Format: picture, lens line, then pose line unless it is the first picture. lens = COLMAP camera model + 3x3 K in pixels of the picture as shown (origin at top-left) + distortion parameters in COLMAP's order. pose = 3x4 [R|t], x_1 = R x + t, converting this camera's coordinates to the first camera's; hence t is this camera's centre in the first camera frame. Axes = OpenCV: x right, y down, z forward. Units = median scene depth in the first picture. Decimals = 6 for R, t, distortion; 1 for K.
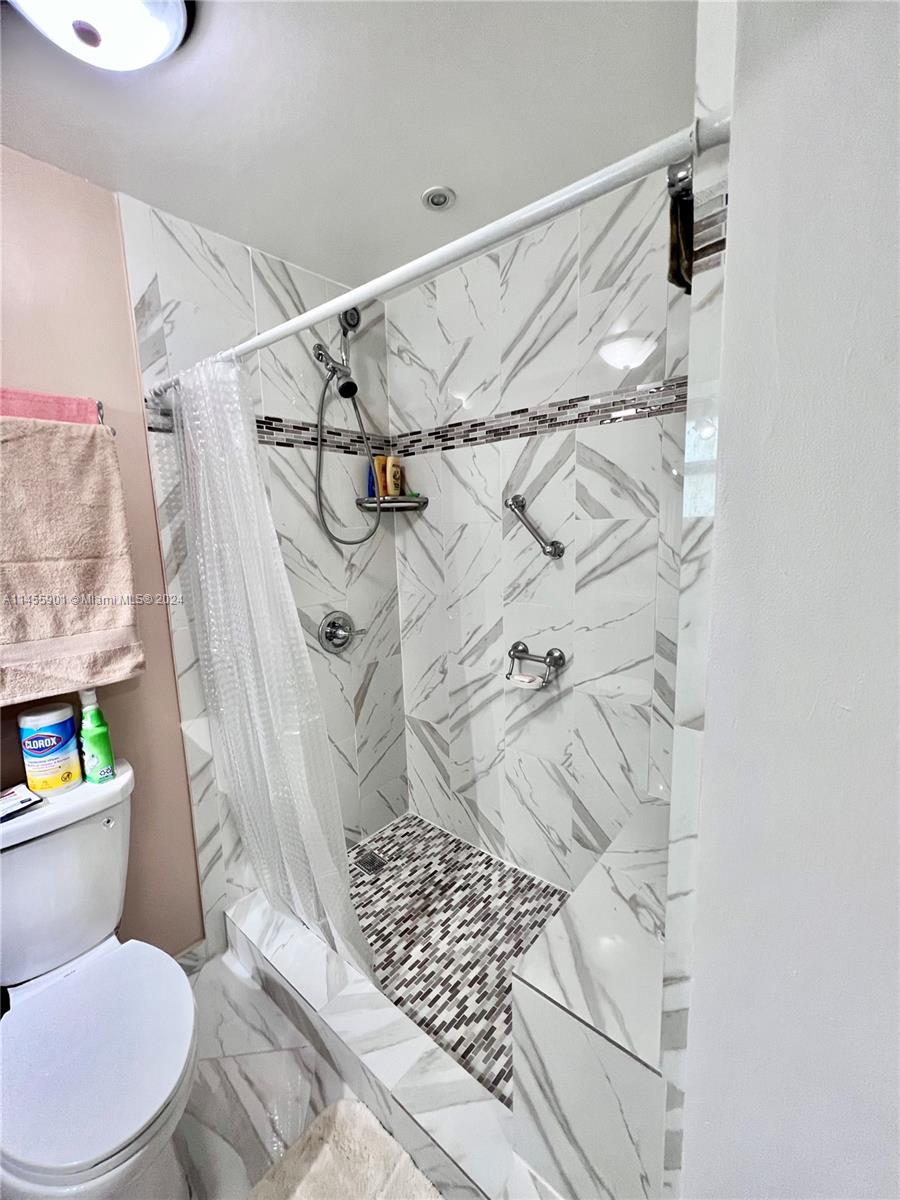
lens RADIAL K [[478.9, 0, 454.6], [0, 478.9, 600.0], [0, 0, 1]] dist [-0.000319, 0.000479]
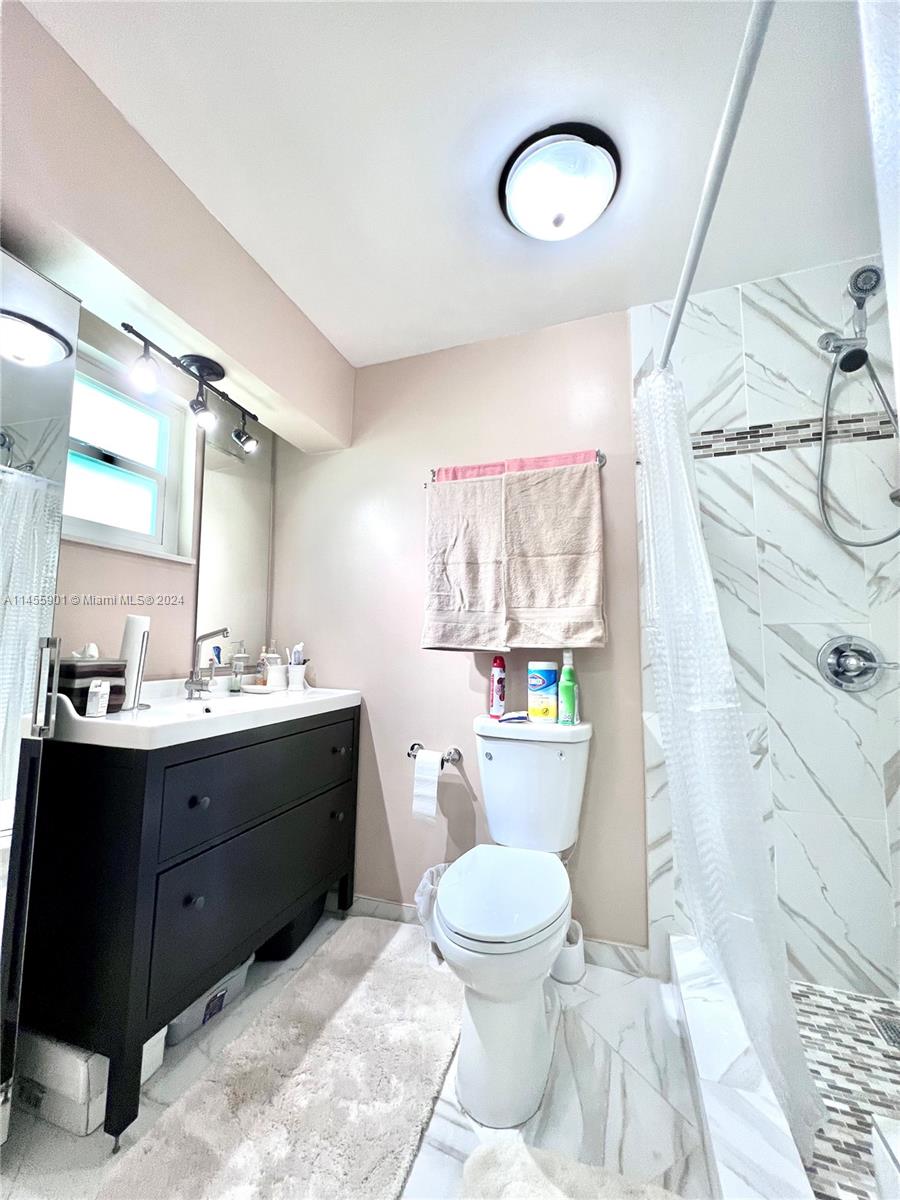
lens RADIAL K [[478.9, 0, 447.6], [0, 478.9, 597.8], [0, 0, 1]] dist [-0.000319, 0.000479]
pose [[0.370013, -0.064499, -0.926785, 0.278023], [-0.161024, 0.978036, -0.132354, 0.202328], [0.914965, 0.198207, 0.351500, 0.142936]]
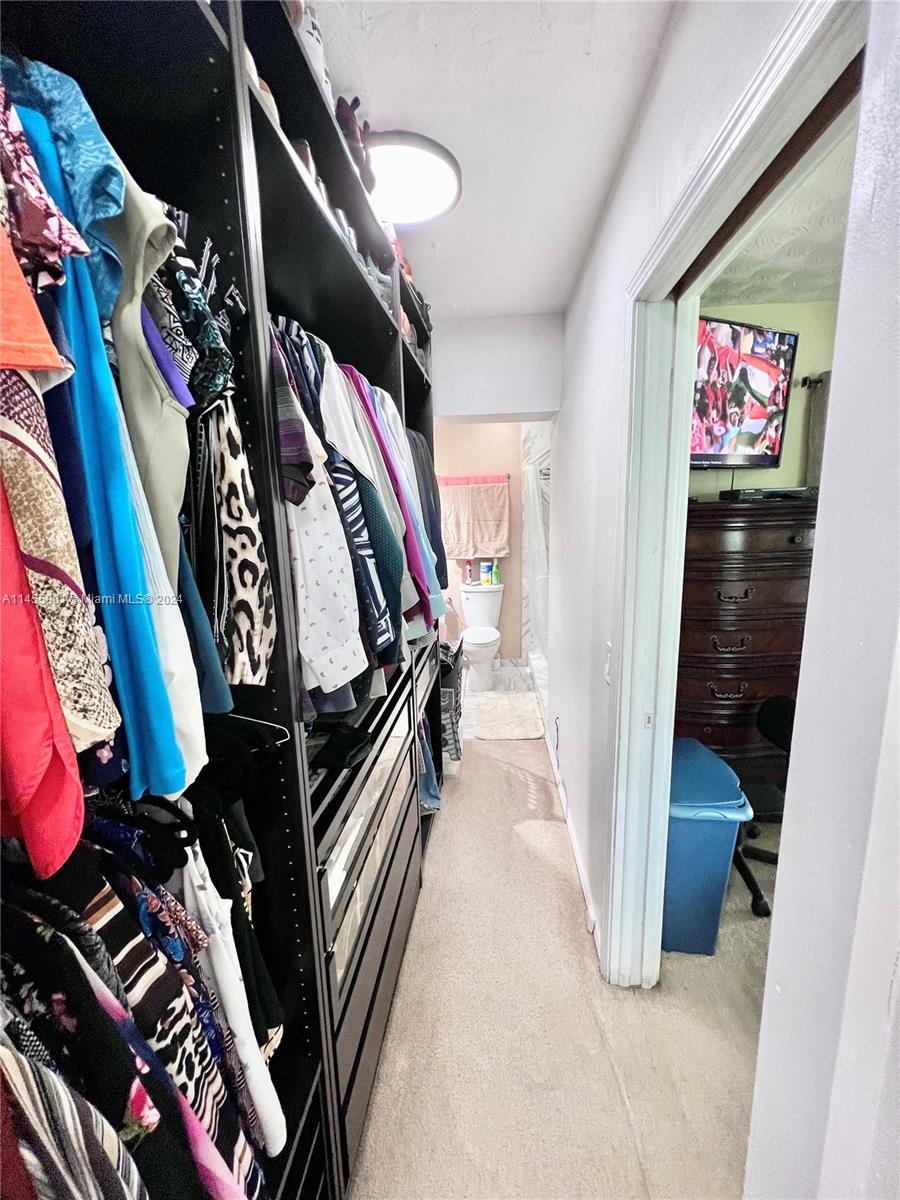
lens RADIAL K [[478.9, 0, 450.2], [0, 478.9, 603.1], [0, 0, 1]] dist [-0.000319, 0.000479]
pose [[0.587214, 0.158360, -0.793790, 1.424676], [-0.111144, 0.987161, 0.114718, 0.107725], [0.801765, 0.020861, 0.597275, -1.029025]]
